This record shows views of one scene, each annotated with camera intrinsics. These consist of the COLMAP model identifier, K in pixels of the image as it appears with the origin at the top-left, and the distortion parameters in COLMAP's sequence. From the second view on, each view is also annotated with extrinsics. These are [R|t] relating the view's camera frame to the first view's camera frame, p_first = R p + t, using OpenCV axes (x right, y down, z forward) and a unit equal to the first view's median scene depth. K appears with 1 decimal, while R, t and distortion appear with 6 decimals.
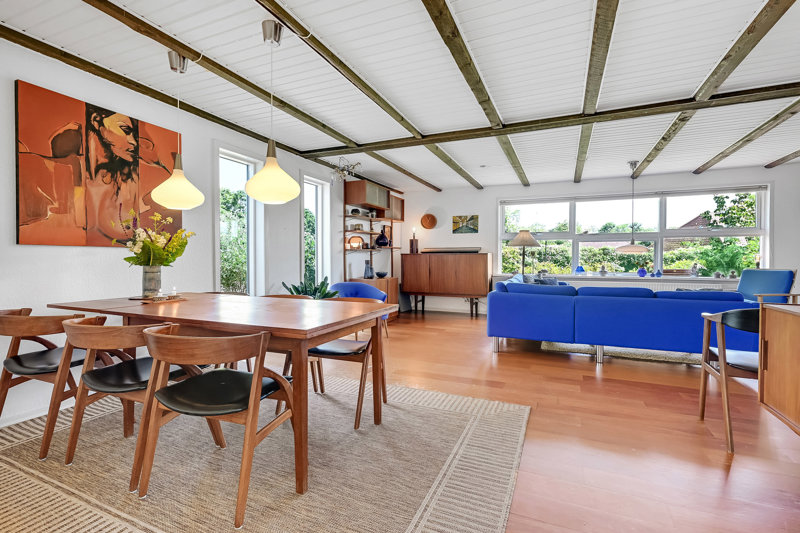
lens RADIAL K [[362.4, 0, 400.0], [0, 362.4, 266.5], [0, 0, 1]] dist [0.001120, 0.000092]
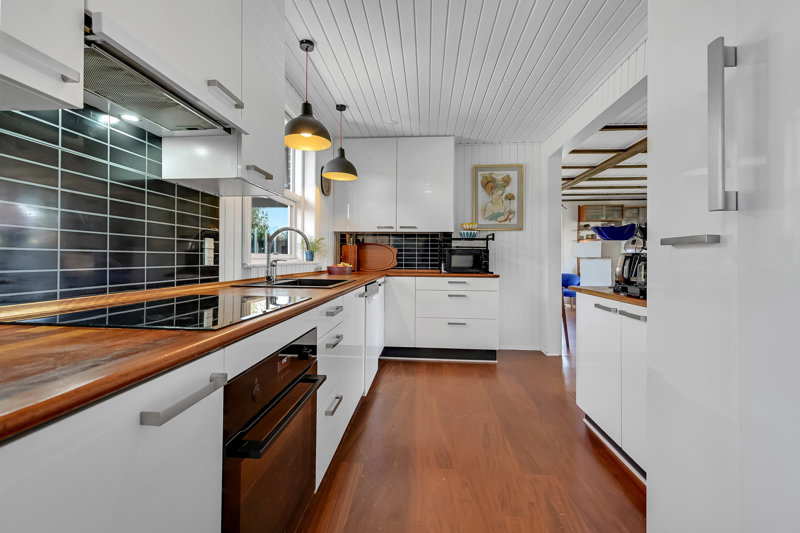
lens RADIAL K [[362.4, 0, 400.0], [0, 362.4, 266.5], [0, 0, 1]] dist [0.001120, 0.000092]
pose [[0.332558, 0.009356, -0.943036, 1.954559], [-0.017350, 0.999842, 0.003801, 0.036639], [0.942923, 0.015097, 0.332668, -0.350218]]
